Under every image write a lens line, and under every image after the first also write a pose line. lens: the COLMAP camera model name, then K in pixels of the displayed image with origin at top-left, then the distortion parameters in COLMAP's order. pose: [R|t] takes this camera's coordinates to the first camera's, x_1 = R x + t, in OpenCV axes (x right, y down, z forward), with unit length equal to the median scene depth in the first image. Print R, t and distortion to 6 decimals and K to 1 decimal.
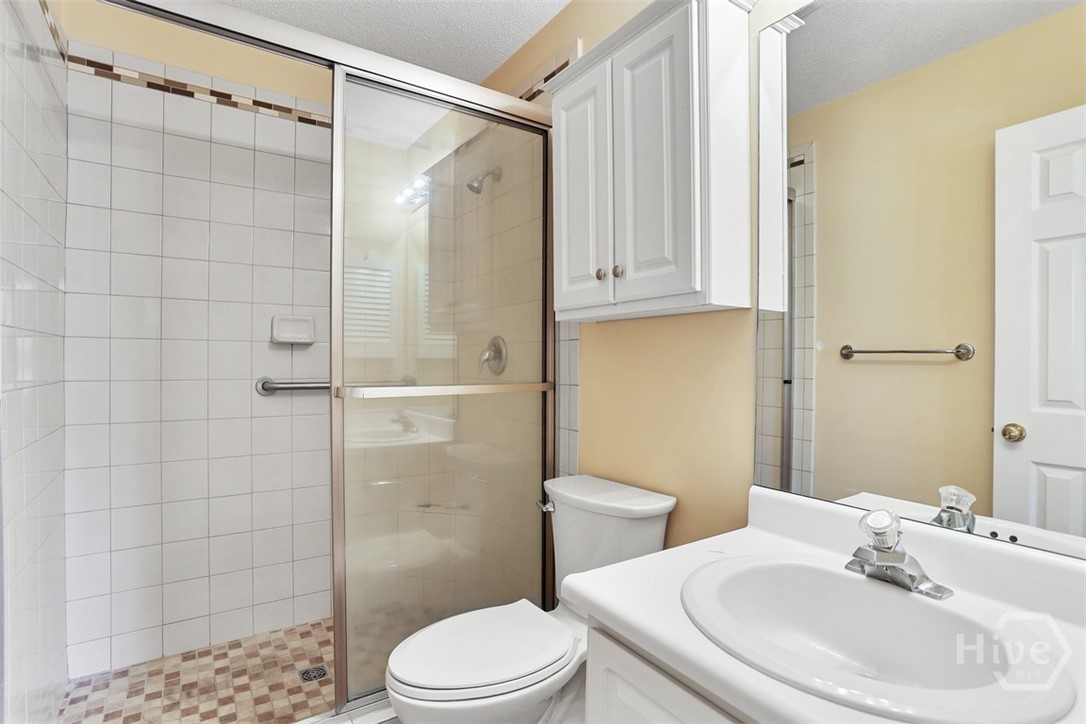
lens RADIAL K [[544.3, 0, 543.0], [0, 544.3, 362.0], [0, 0, 1]] dist [-0.057779, 0.027852]
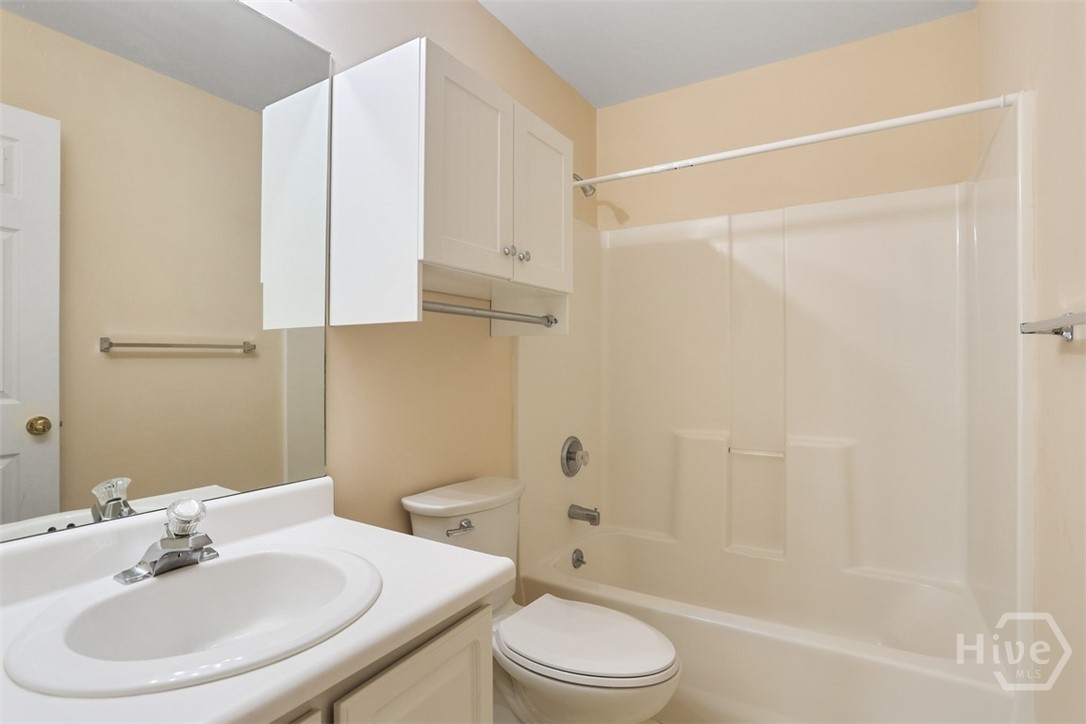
lens RADIAL K [[544.3, 0, 543.0], [0, 544.3, 362.0], [0, 0, 1]] dist [-0.057779, 0.027852]
pose [[-0.419382, -0.012811, 0.907720, -0.739639], [-0.001577, 0.999909, 0.013383, -0.002119], [-0.907809, 0.004182, -0.419364, 1.004339]]
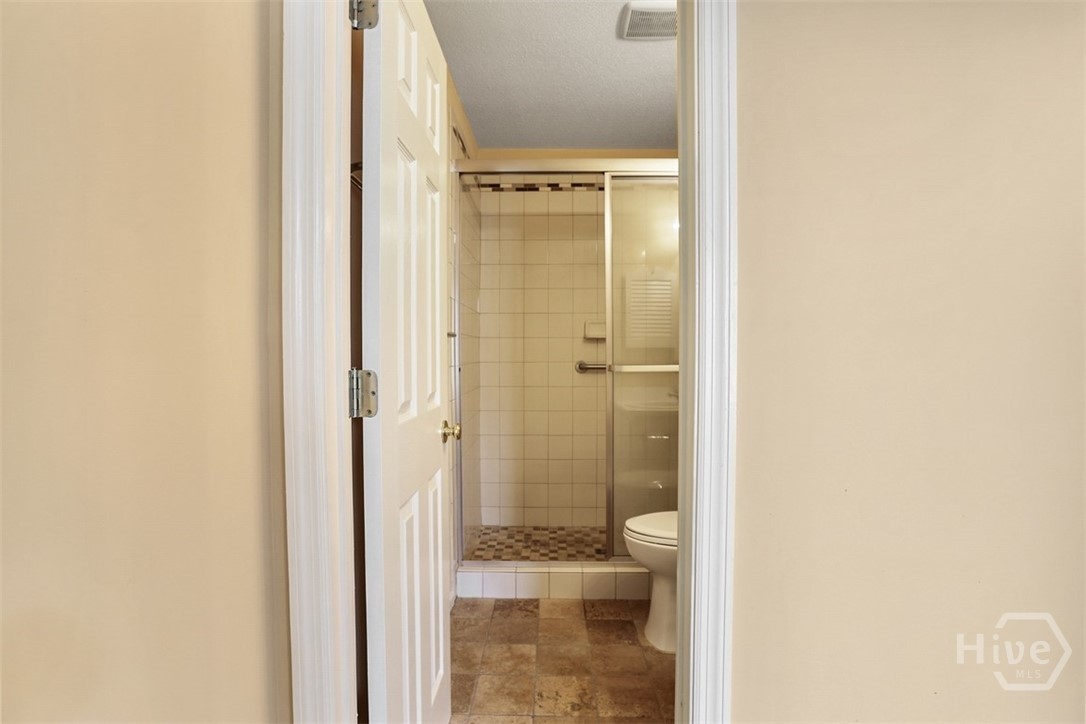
lens RADIAL K [[544.3, 0, 543.0], [0, 544.3, 362.0], [0, 0, 1]] dist [-0.057779, 0.027852]
pose [[0.822983, 0.008466, -0.568003, 0.318578], [0.000896, 0.999868, 0.016200, 0.006834], [0.568065, -0.013842, 0.822867, -0.393382]]
